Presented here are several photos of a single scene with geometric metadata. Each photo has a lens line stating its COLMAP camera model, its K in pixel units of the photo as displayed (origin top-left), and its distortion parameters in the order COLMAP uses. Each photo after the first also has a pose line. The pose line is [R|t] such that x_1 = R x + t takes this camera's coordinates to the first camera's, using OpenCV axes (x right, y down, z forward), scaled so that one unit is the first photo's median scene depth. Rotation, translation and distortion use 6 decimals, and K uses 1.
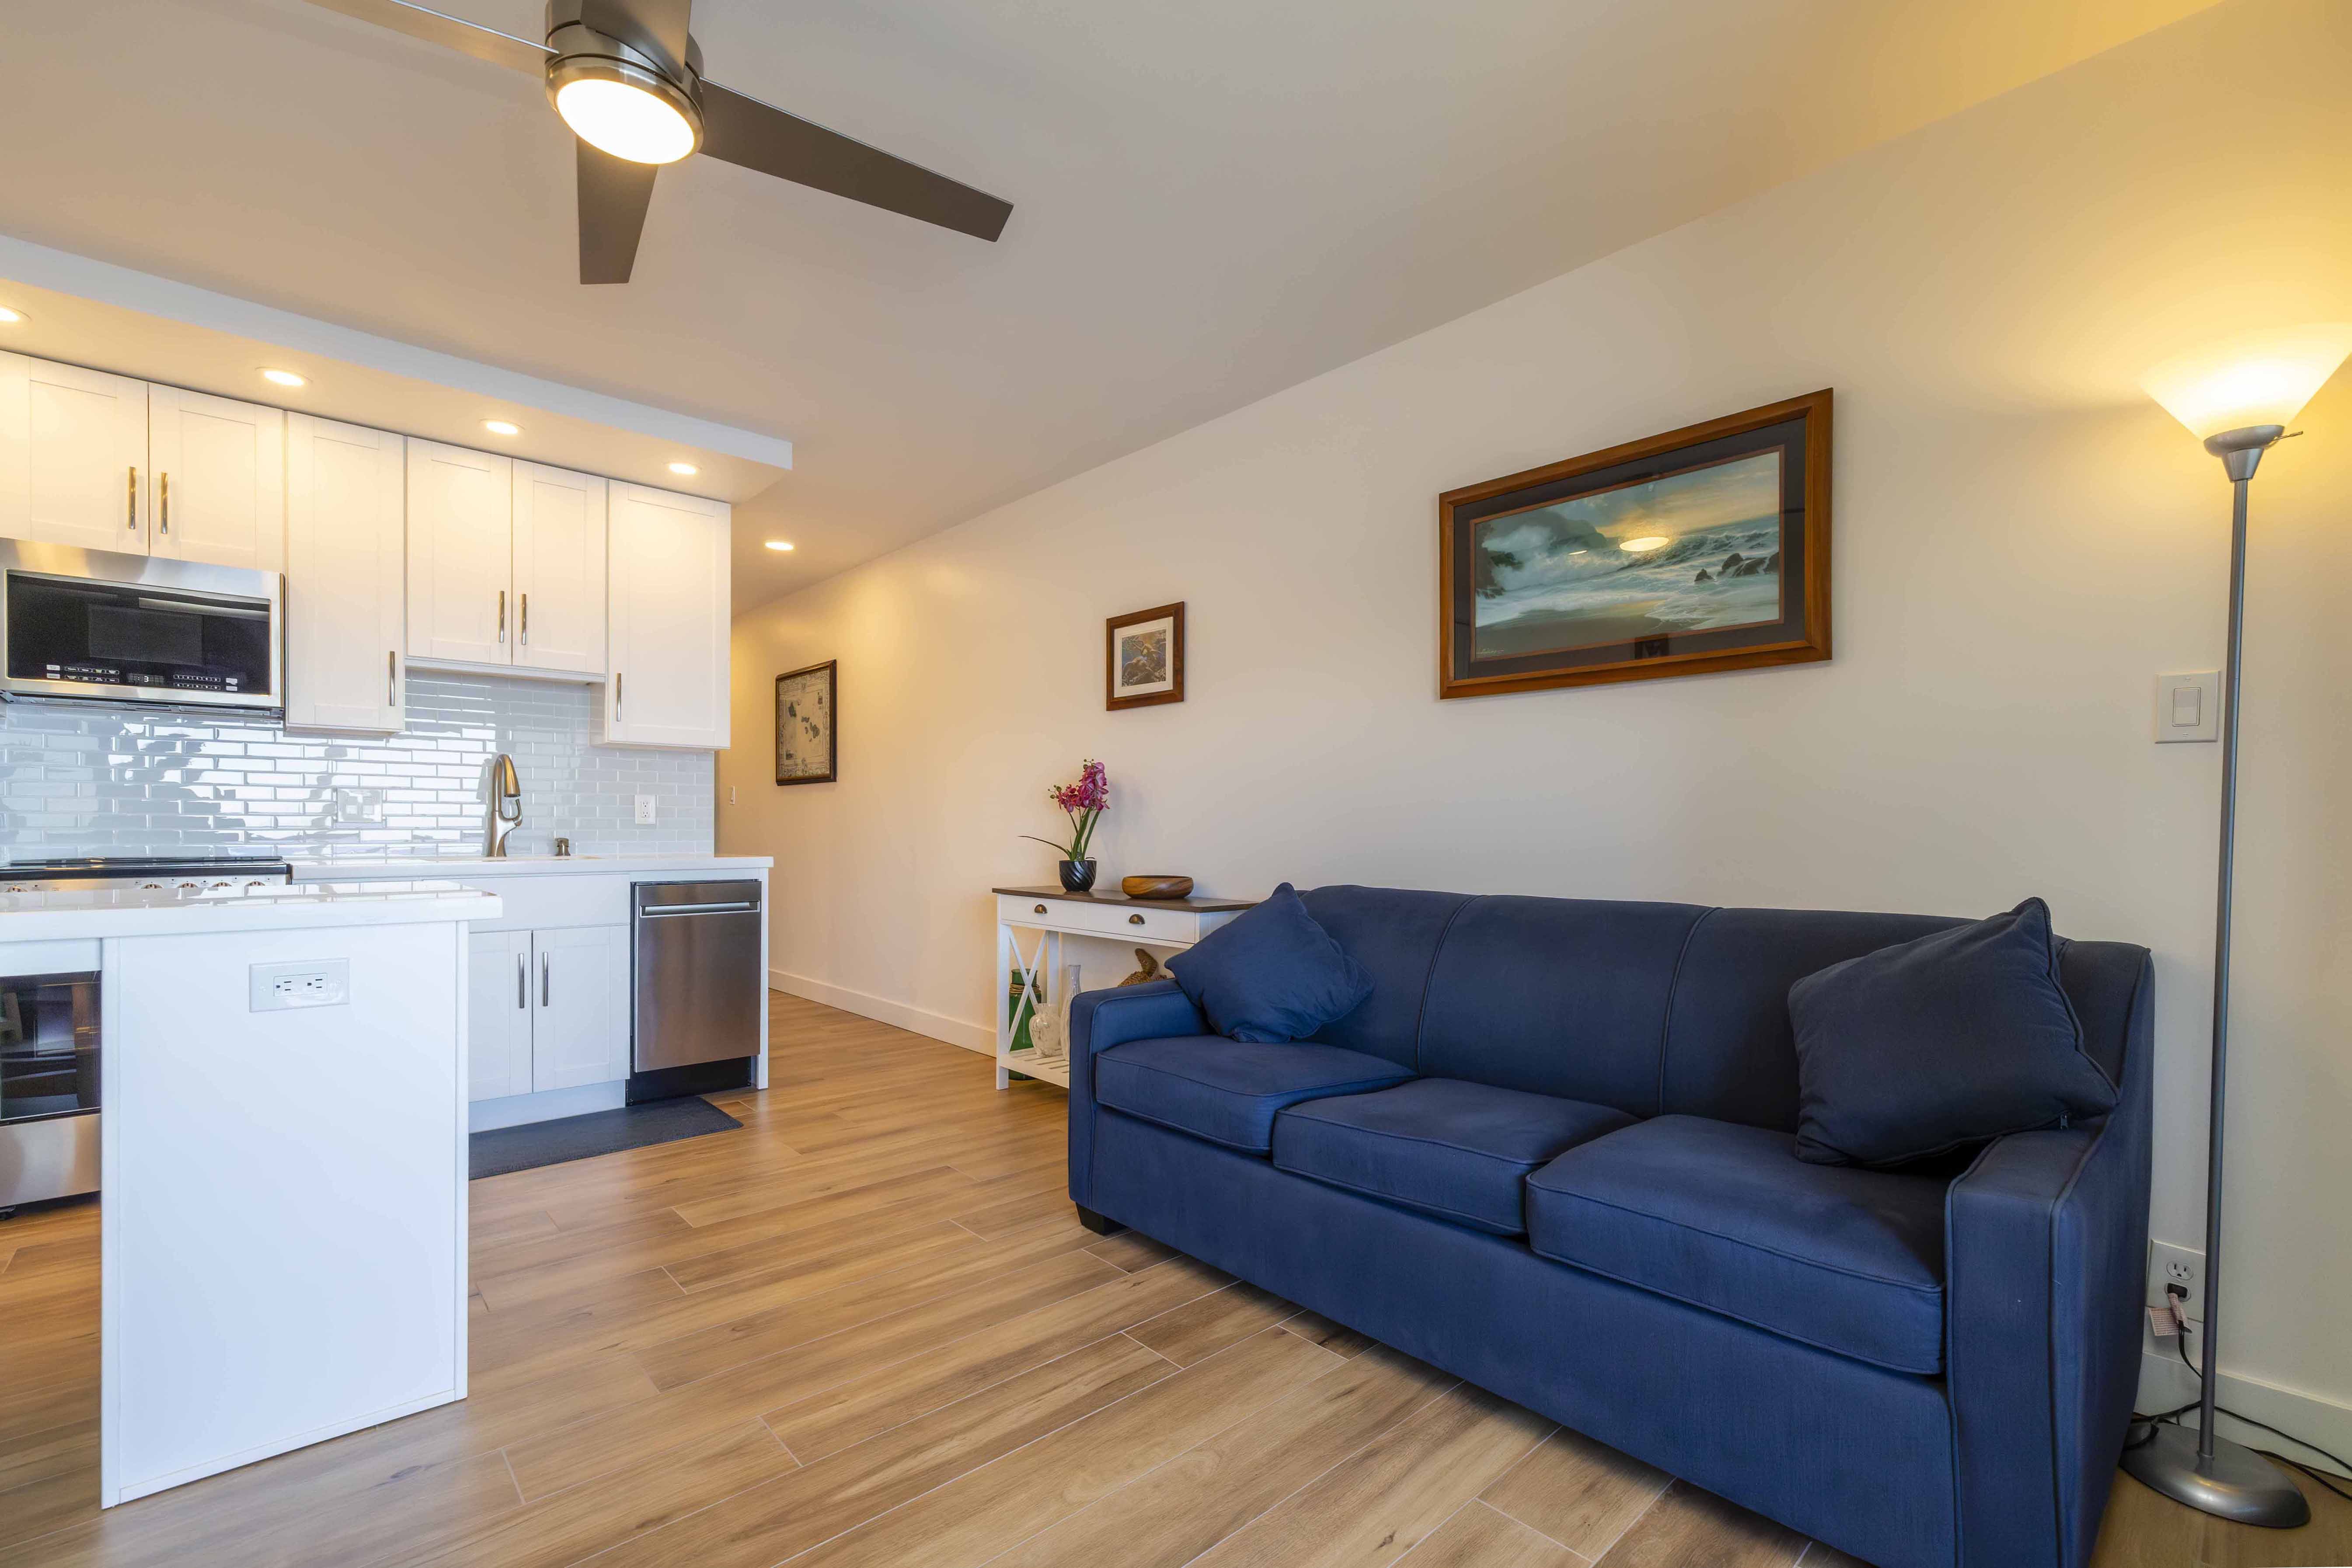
lens RADIAL K [[1014.6, 0, 1200.9], [0, 1014.6, 837.2], [0, 0, 1]] dist [0.000471, 0.000480]
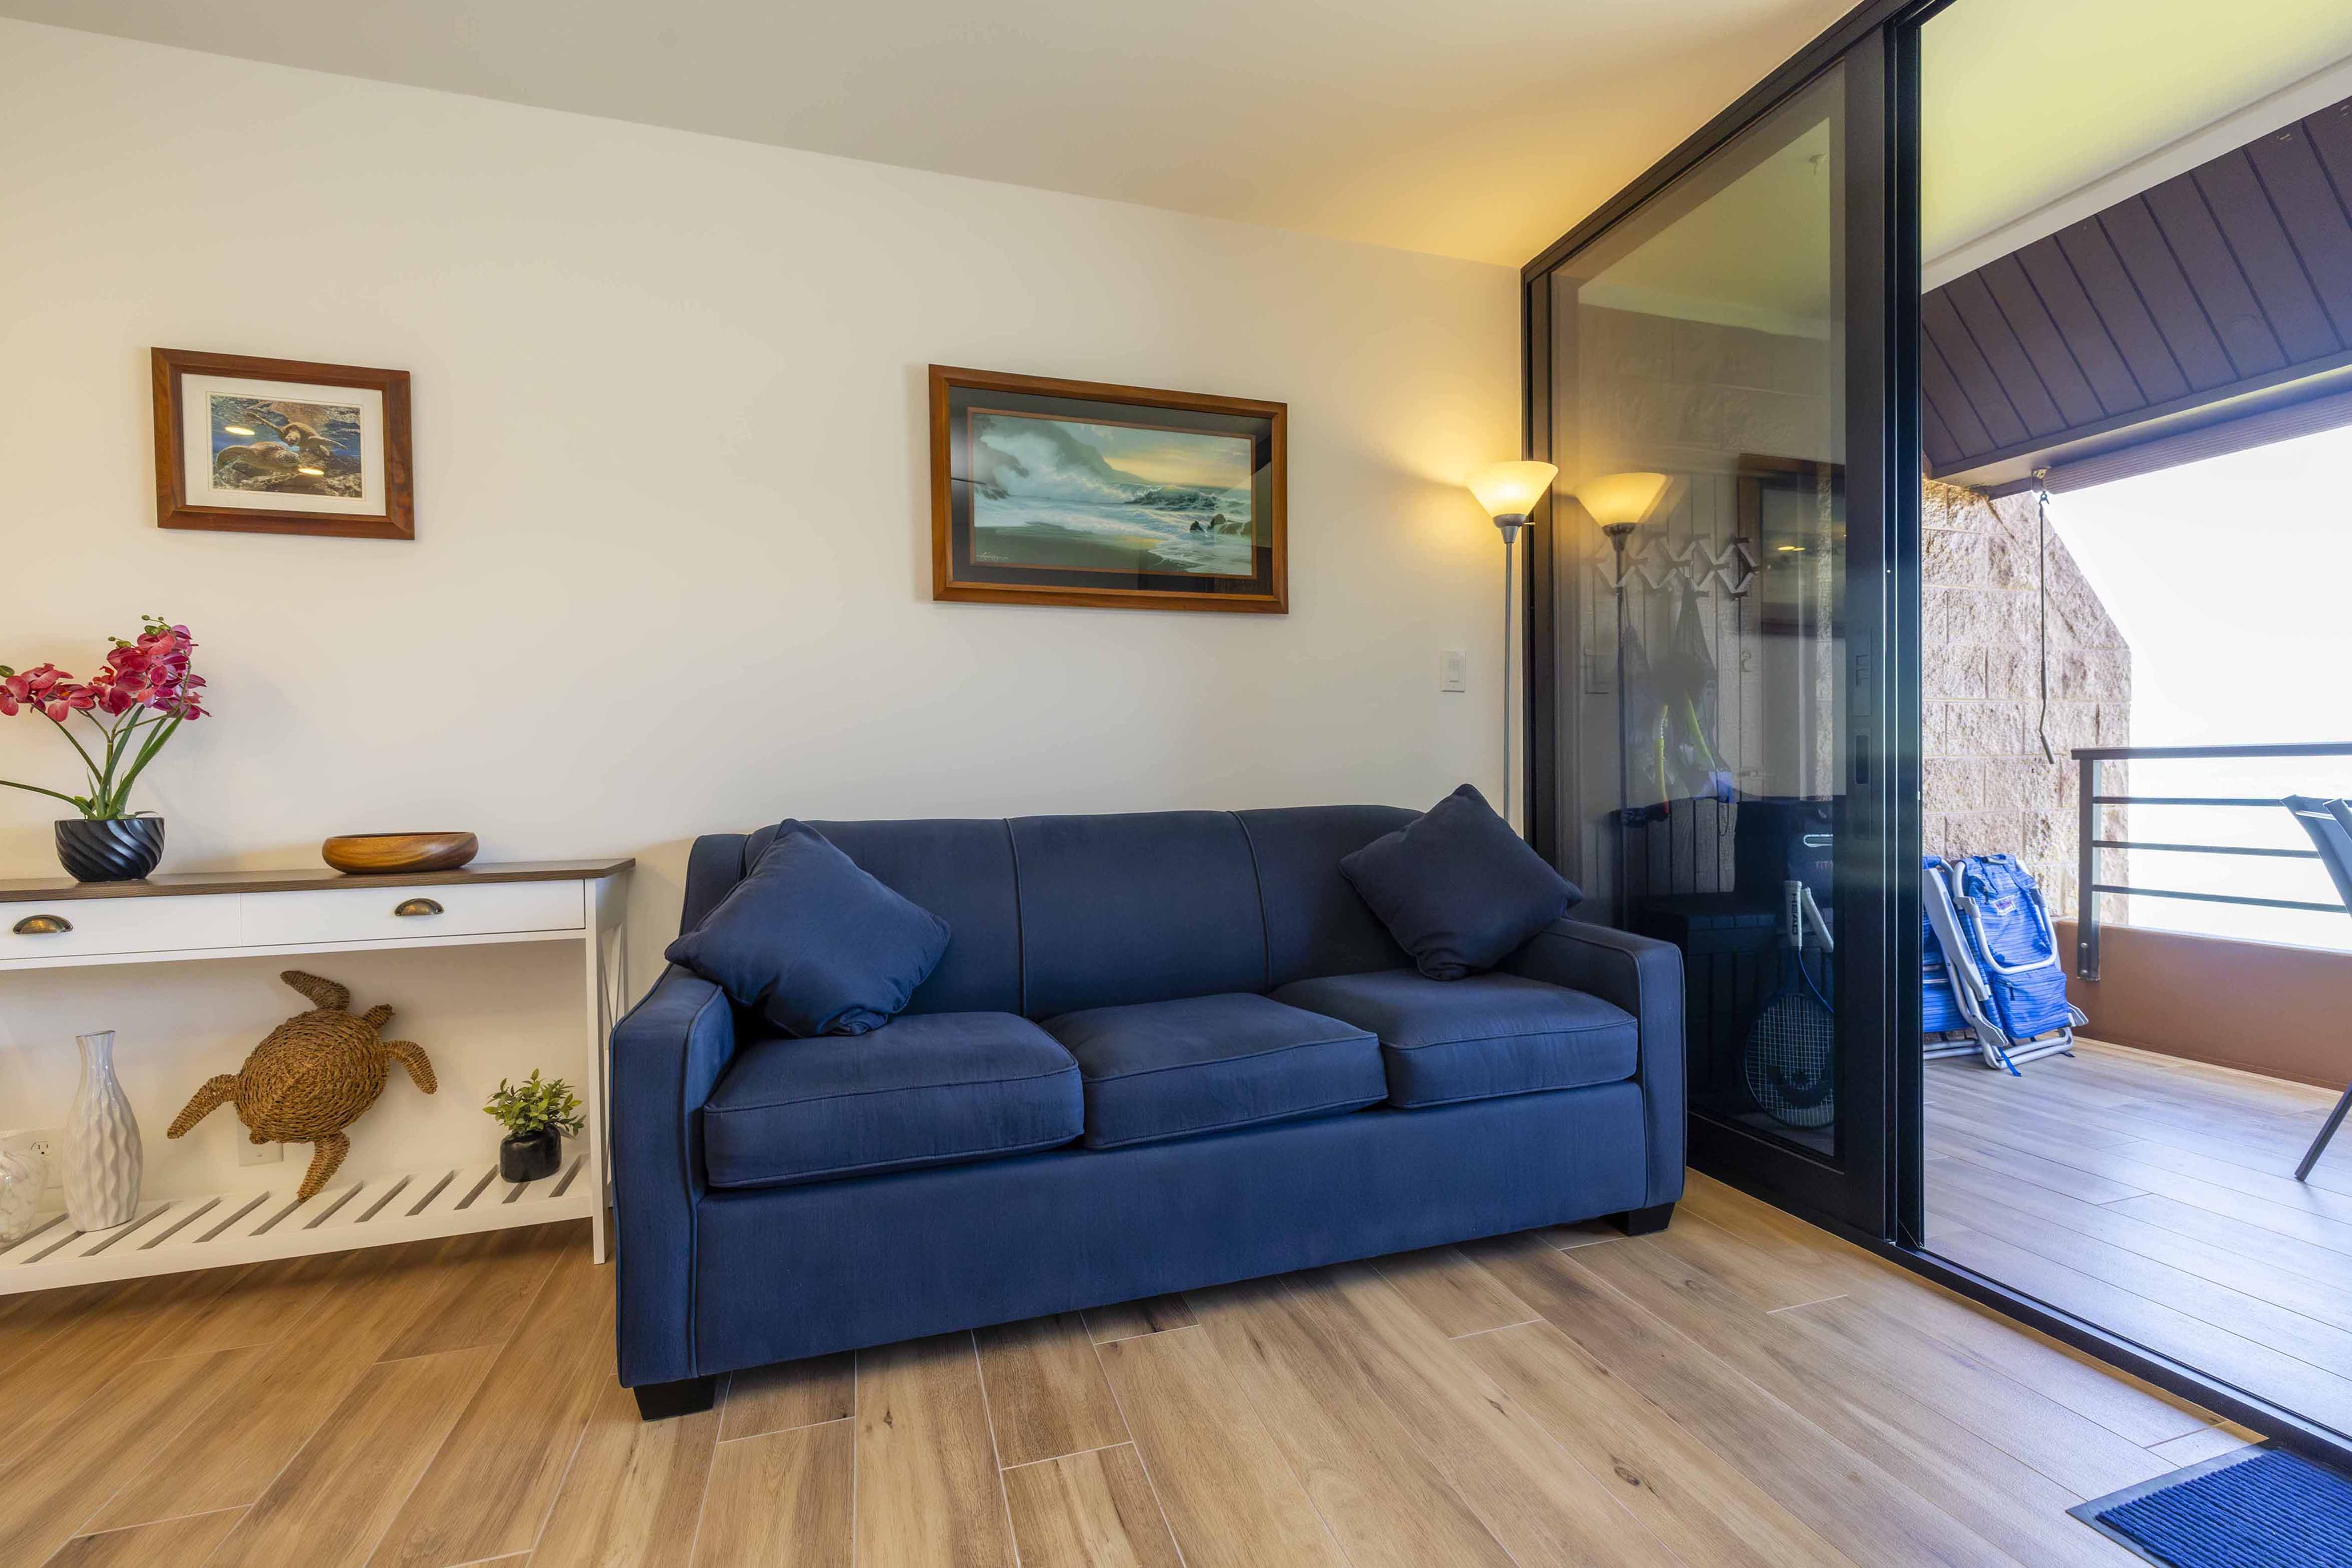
lens RADIAL K [[998.9, 0, 1162.7], [0, 998.9, 792.6], [0, 0, 1]] dist [0.001287, 0.000156]
pose [[0.438463, -0.025848, 0.898378, -0.383628], [0.026390, 0.999526, 0.015878, 0.018255], [-0.898362, 0.016747, 0.438937, 0.374701]]
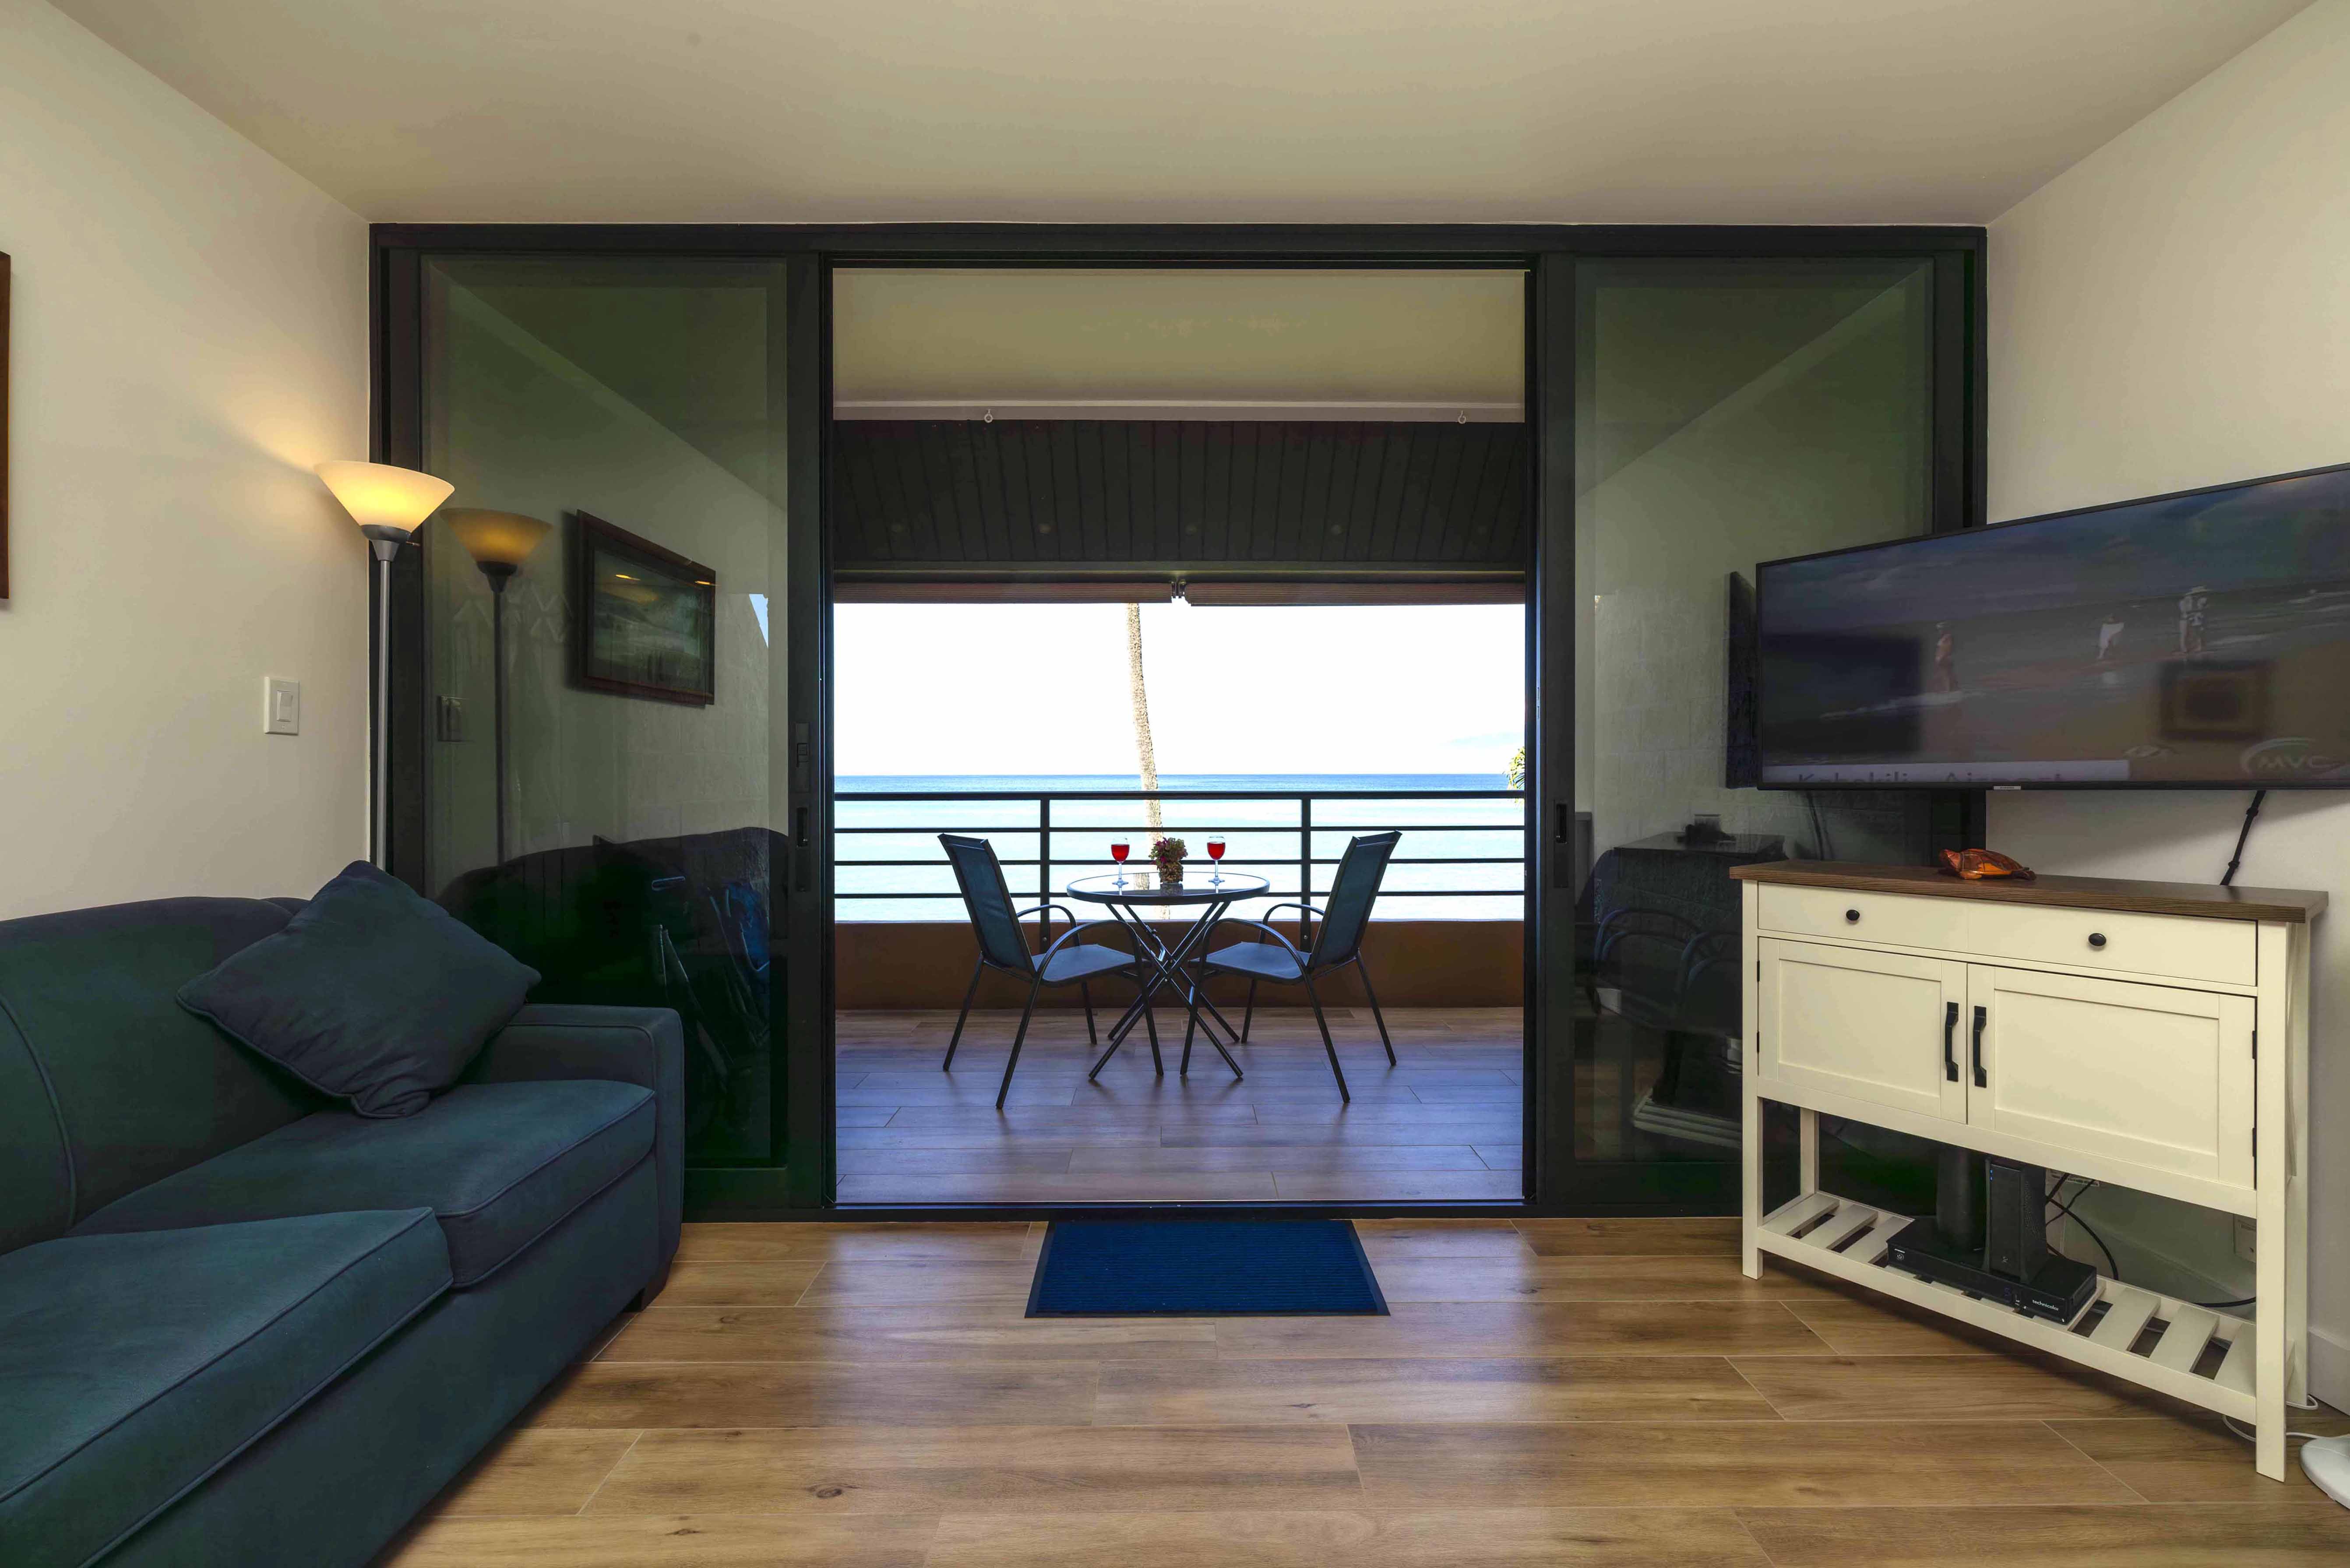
lens RADIAL K [[993.6, 0, 1175.0], [0, 993.6, 784.0], [0, 0, 1]] dist [-0.000542, -0.000031]
pose [[-0.732091, -0.012759, 0.681088, -0.366249], [0.006041, 0.999664, 0.025220, -0.029304], [-0.681180, 0.022578, -0.731767, 0.606892]]
